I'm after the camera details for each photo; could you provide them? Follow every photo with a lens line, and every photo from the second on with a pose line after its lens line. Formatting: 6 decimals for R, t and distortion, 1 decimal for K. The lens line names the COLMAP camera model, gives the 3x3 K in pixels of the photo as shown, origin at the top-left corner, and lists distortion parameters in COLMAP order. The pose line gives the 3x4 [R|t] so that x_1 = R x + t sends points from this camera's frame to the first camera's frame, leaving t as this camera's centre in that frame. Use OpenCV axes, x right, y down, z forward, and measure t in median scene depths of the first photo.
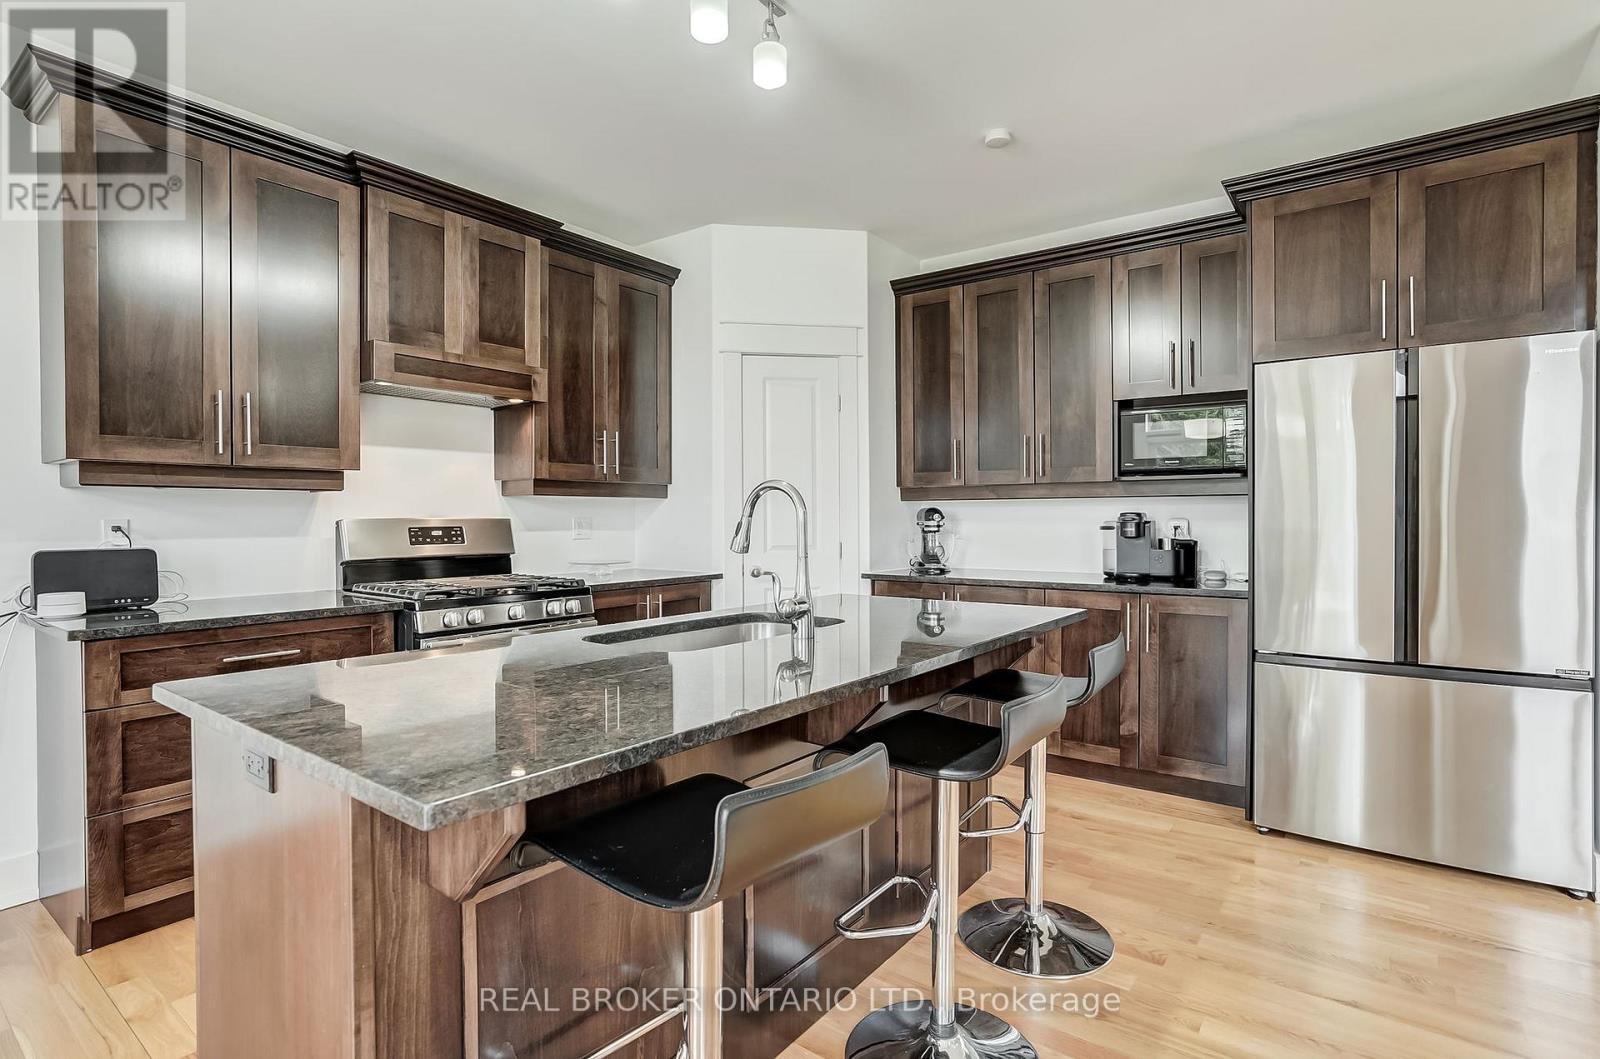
lens RADIAL K [[815.7, 0, 801.9], [0, 815.7, 516.5], [0, 0, 1]] dist [-0.002423, 0.000732]
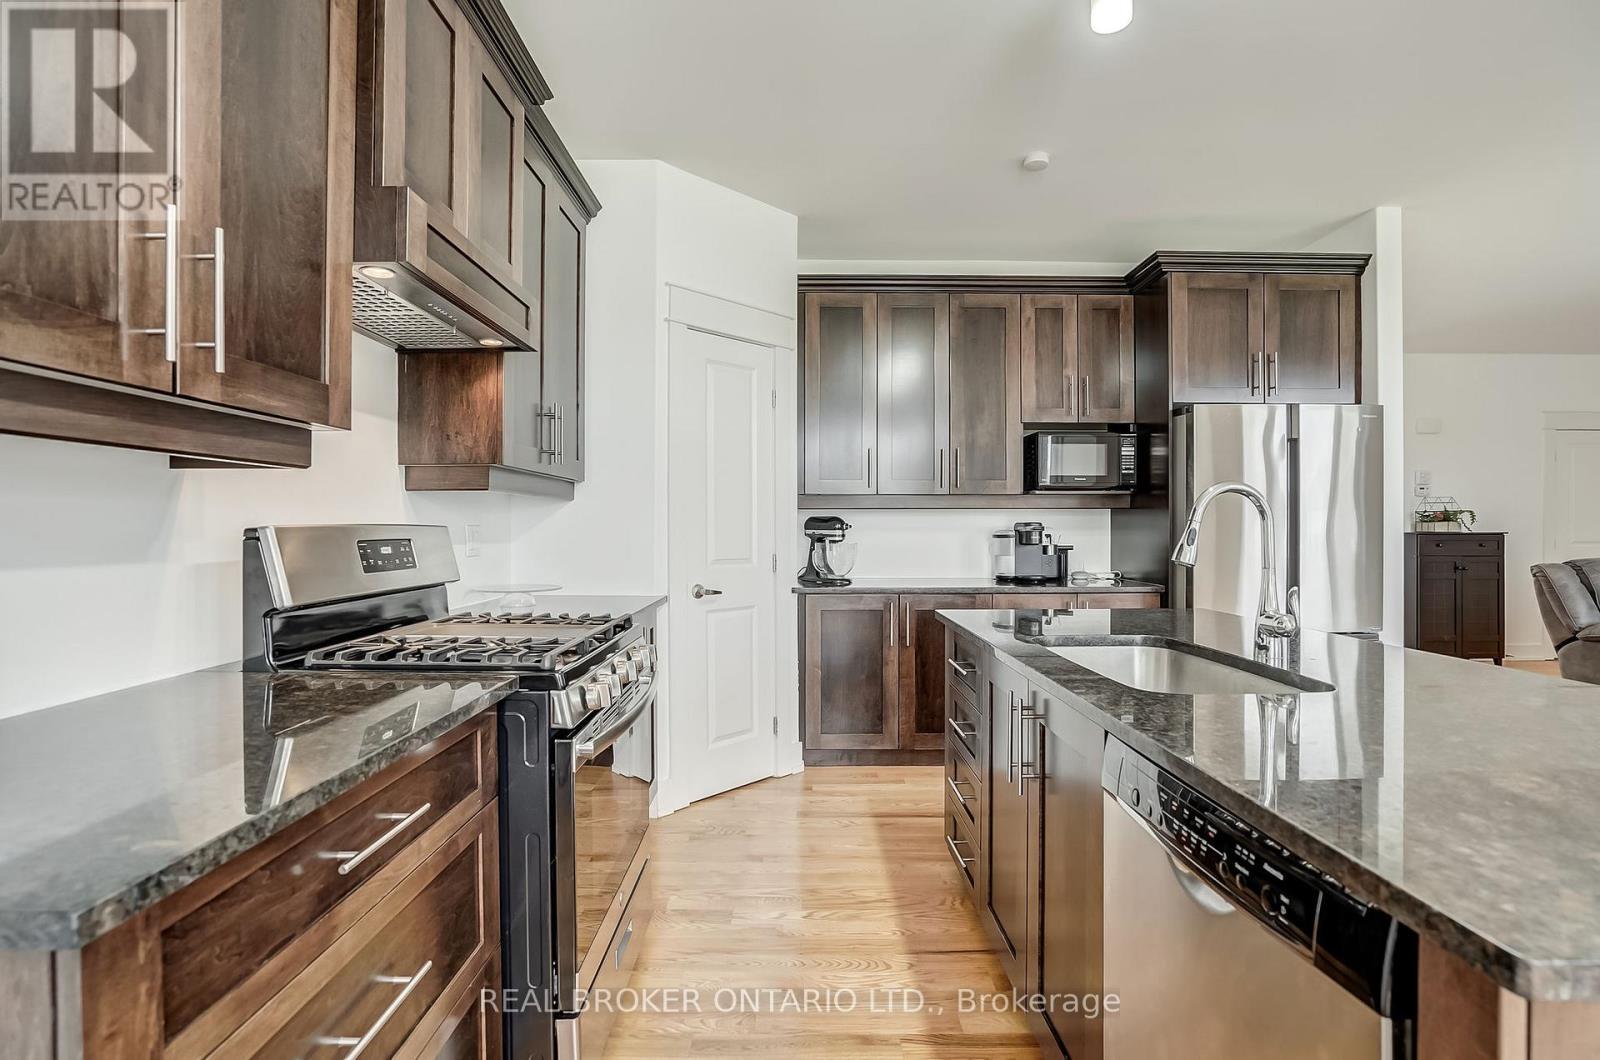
lens RADIAL K [[753.4, 0, 804.6], [0, 753.4, 525.2], [0, 0, 1]] dist [-0.028858, 0.008512]
pose [[0.791521, 0.003794, 0.611130, -0.485612], [-0.001728, 0.999991, -0.003969, 0.003802], [-0.611139, 0.002086, 0.791520, 0.363957]]
